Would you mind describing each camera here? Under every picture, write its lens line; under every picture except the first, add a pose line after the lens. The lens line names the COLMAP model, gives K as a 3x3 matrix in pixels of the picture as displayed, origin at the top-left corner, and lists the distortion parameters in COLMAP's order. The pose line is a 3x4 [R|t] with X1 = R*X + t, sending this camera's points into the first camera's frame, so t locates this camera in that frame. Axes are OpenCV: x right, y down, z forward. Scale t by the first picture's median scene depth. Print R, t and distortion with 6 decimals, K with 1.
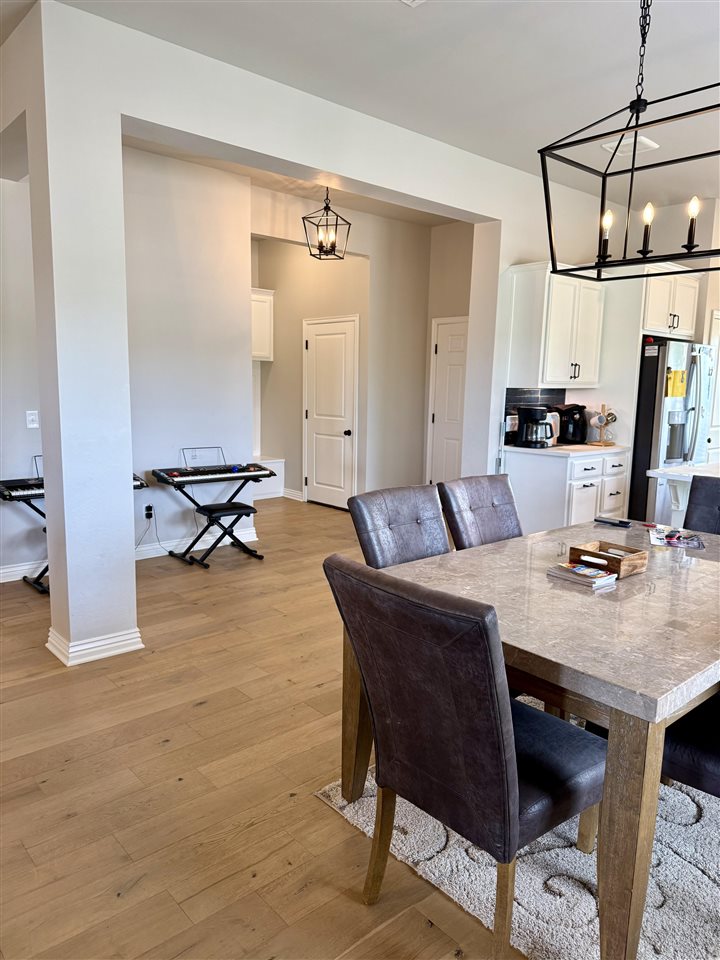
lens RADIAL K [[669.6, 0, 358.5], [0, 669.6, 479.9], [0, 0, 1]] dist [0.093843, -0.127236]
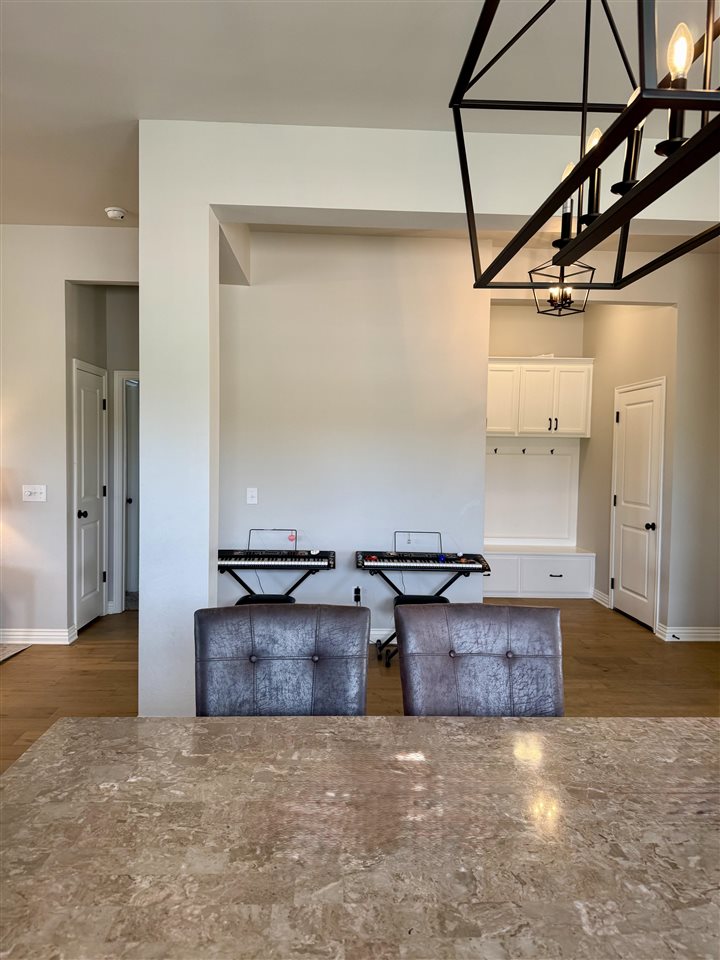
lens RADIAL K [[673.9, 0, 362.5], [0, 673.9, 471.6], [0, 0, 1]] dist [0.085174, -0.115996]
pose [[0.778087, 0.015565, -0.627963, 0.293280], [-0.097074, 0.990663, -0.095727, -0.034529], [0.620610, 0.135443, 0.772333, 0.240567]]
